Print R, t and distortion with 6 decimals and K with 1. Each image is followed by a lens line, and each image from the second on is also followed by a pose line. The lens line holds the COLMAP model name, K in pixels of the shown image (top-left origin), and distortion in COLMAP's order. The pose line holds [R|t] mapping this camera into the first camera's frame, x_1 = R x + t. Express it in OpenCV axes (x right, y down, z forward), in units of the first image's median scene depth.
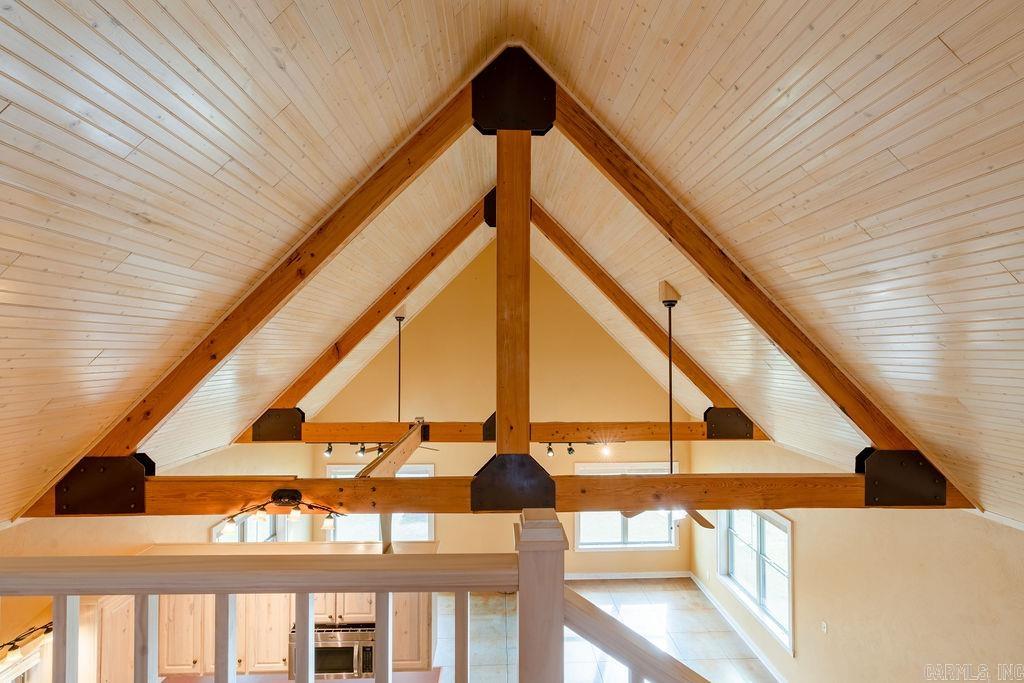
lens RADIAL K [[463.8, 0, 514.7], [0, 463.8, 340.1], [0, 0, 1]] dist [-0.007883, 0.002879]
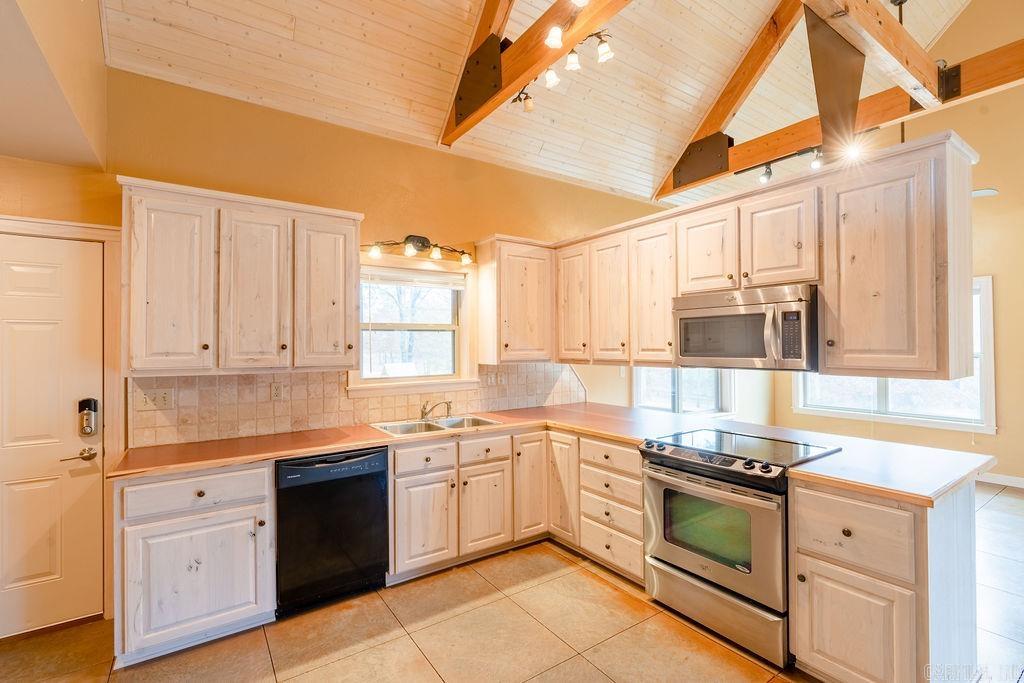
lens RADIAL K [[463.8, 0, 508.8], [0, 463.8, 342.0], [0, 0, 1]] dist [-0.007883, 0.002879]
pose [[0.534553, -0.012242, -0.845046, -0.029261], [0.024051, 0.999710, 0.000731, 0.671815], [0.844793, -0.020715, 0.534692, 0.403340]]
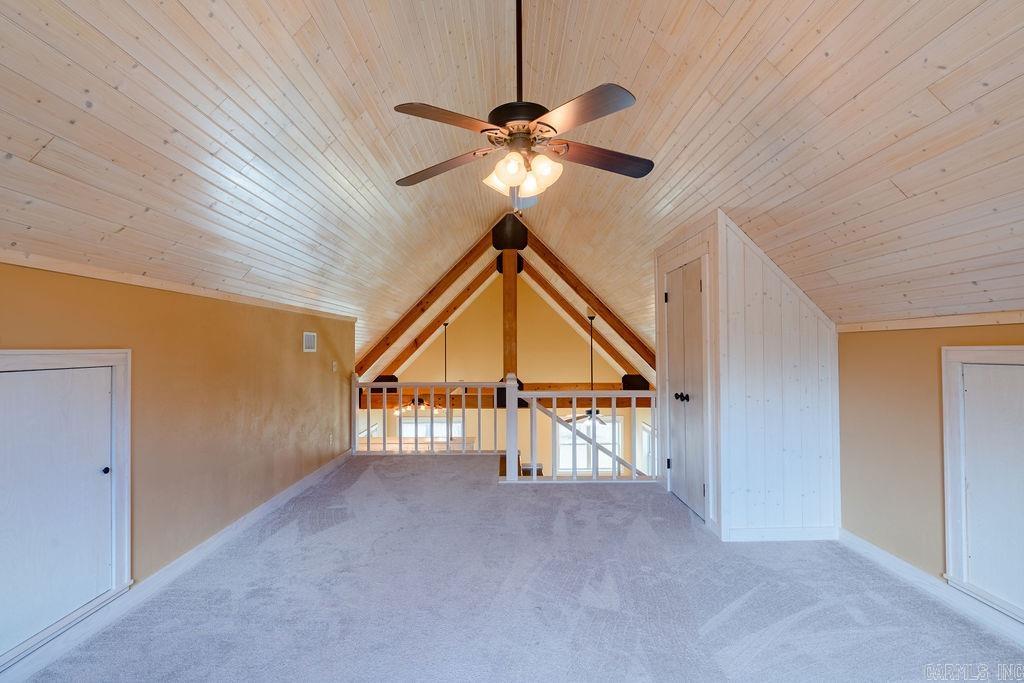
lens RADIAL K [[463.8, 0, 513.3], [0, 463.8, 341.1], [0, 0, 1]] dist [-0.007883, 0.002879]
pose [[0.999844, -0.003825, -0.017258, 0.043107], [0.003953, 0.999965, 0.007398, 0.001886], [0.017229, -0.007465, 0.999824, -1.106666]]
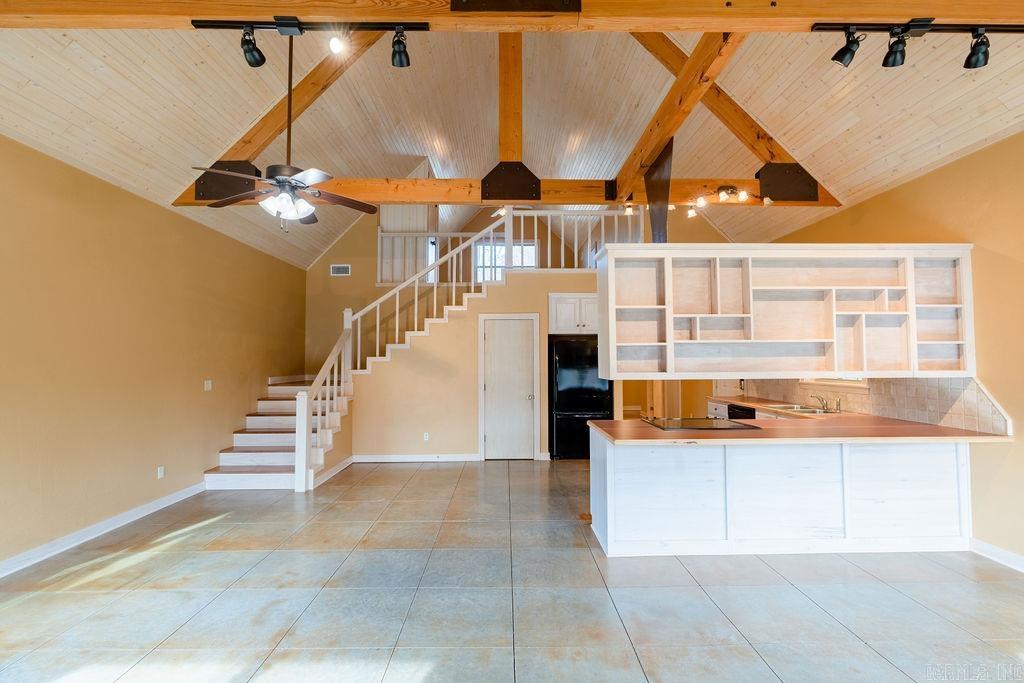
lens RADIAL K [[463.8, 0, 510.5], [0, 463.8, 338.9], [0, 0, 1]] dist [-0.007883, 0.002879]
pose [[-0.999714, 0.003491, 0.023673, -0.029436], [0.002085, 0.998246, -0.059168, 0.696483], [-0.023838, -0.059102, -0.997967, 1.925230]]
